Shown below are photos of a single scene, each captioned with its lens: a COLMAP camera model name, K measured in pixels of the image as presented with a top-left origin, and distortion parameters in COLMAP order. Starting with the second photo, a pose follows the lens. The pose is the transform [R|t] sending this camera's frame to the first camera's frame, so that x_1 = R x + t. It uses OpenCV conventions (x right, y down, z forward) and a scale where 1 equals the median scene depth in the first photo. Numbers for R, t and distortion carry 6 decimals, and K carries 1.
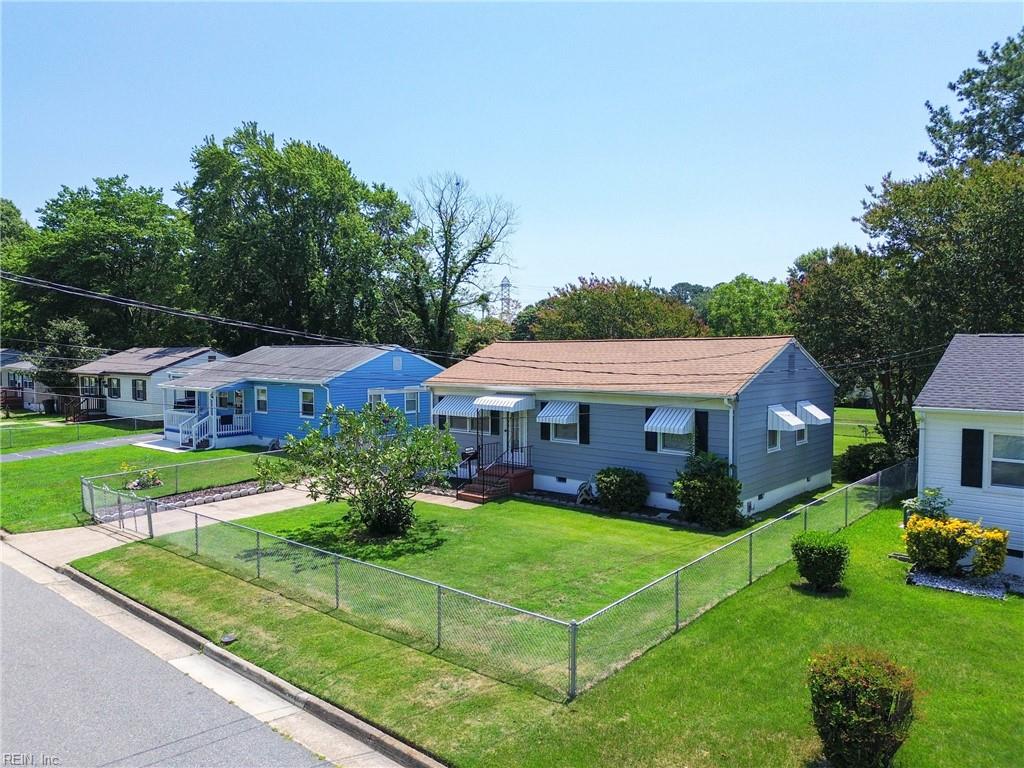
lens RADIAL K [[725.7, 0, 512.0], [0, 725.7, 384.0], [0, 0, 1]] dist [0.053074, -0.041995]
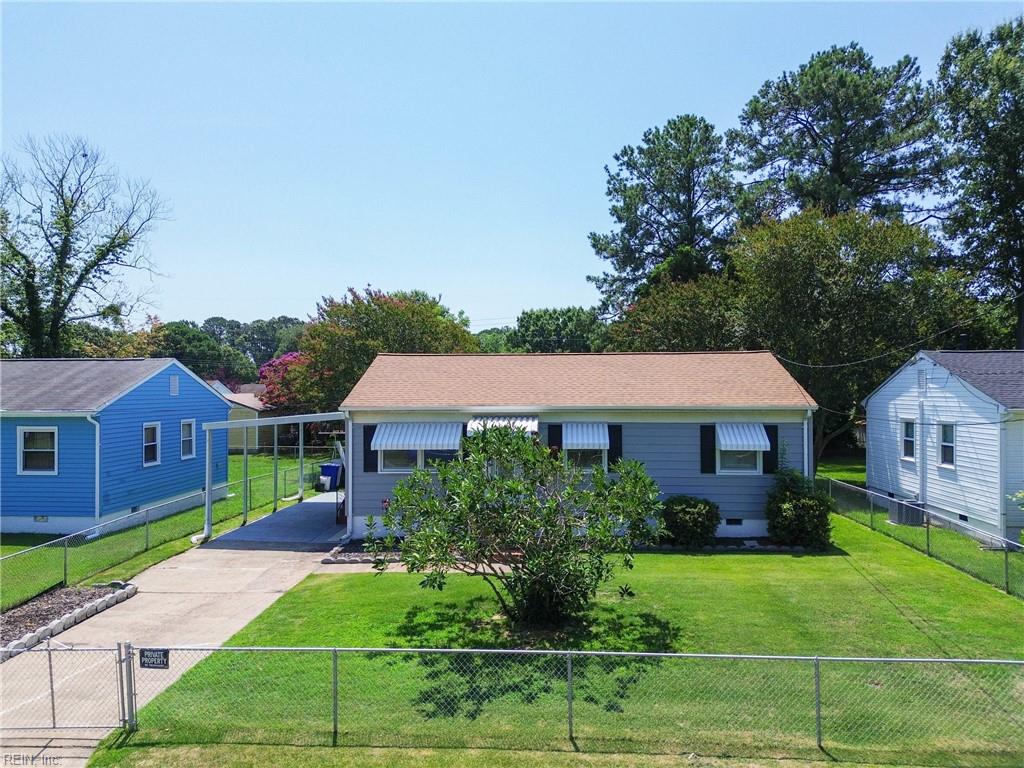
lens RADIAL K [[725.7, 0, 512.0], [0, 725.7, 384.0], [0, 0, 1]] dist [0.053074, -0.041995]
pose [[0.790340, 0.006907, 0.612630, -0.571371], [0.027468, 0.998532, -0.046694, 0.019262], [-0.612053, 0.053732, 0.788990, 0.461909]]
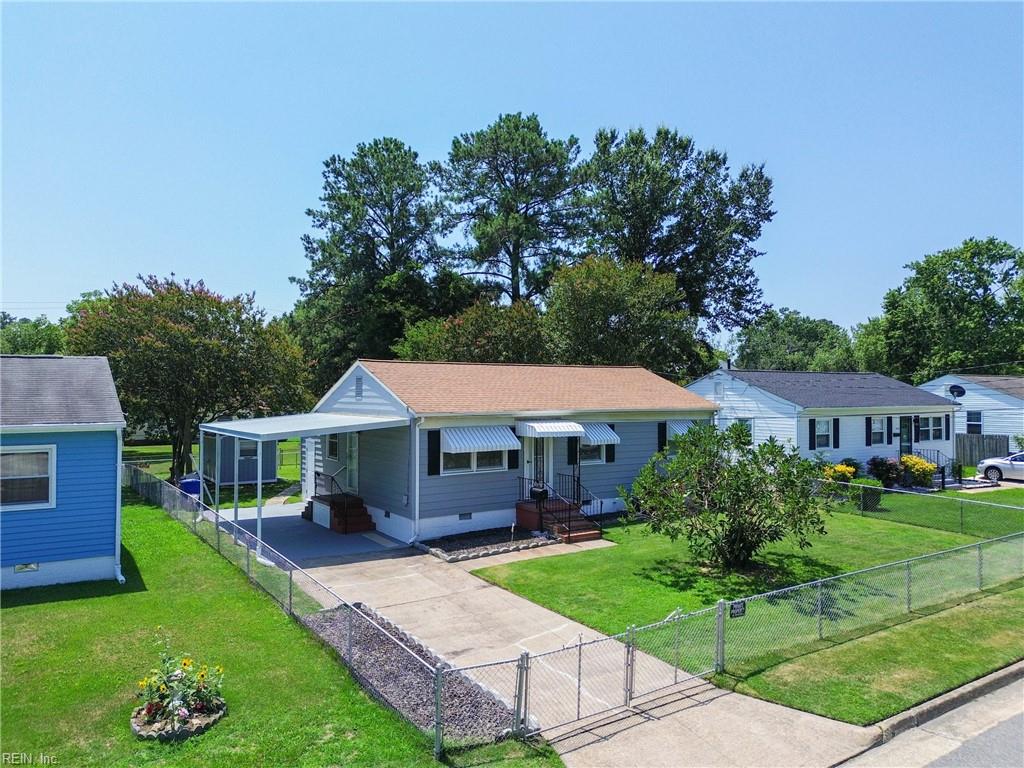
lens RADIAL K [[725.7, 0, 512.0], [0, 725.7, 384.0], [0, 0, 1]] dist [0.053074, -0.041995]
pose [[0.258596, 0.013794, 0.965887, -1.072409], [0.042713, 0.998757, -0.025699, -0.010139], [-0.965041, 0.047902, 0.257685, 0.973442]]
